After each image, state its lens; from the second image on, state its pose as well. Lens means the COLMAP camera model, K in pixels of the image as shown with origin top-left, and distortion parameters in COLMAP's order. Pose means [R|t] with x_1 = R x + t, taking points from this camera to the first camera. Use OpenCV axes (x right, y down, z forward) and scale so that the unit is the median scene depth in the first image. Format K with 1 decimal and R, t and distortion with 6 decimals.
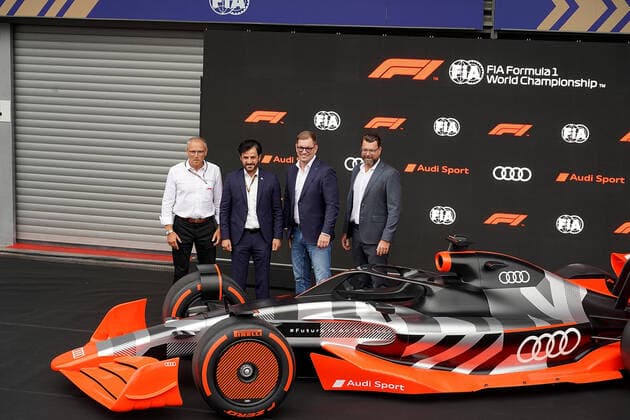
lens RADIAL K [[1197.9, 0, 313.3], [0, 1197.9, 209.5], [0, 0, 1]] dist [-0.011407, 0.122482]
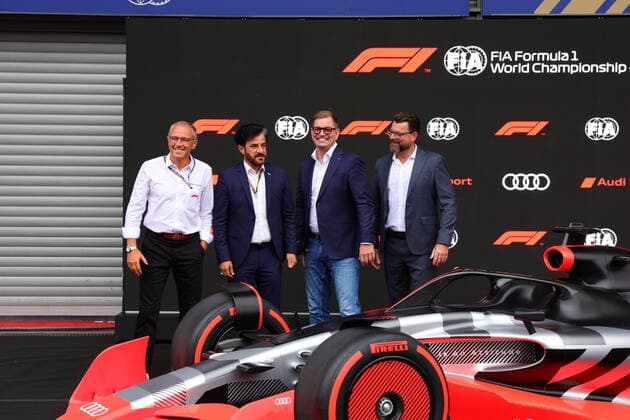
lens RADIAL K [[1175.0, 0, 312.5], [0, 1175.0, 210.8], [0, 0, 1]] dist [0.293526, -0.167634]
pose [[0.970541, -0.030755, 0.238965, -0.175192], [0.055328, 0.993764, -0.096812, 0.061898], [-0.234497, 0.107182, 0.966190, 0.252324]]
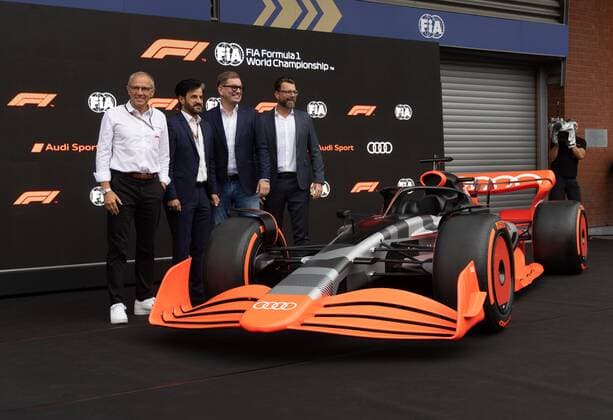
lens RADIAL K [[852.7, 0, 306.5], [0, 852.7, 213.5], [0, 0, 1]] dist [0.011138, 0.063180]
pose [[0.638753, -0.072686, 0.765971, -0.424647], [0.162742, 0.985767, -0.042168, 0.068369], [-0.752004, 0.151590, 0.641491, 0.494345]]
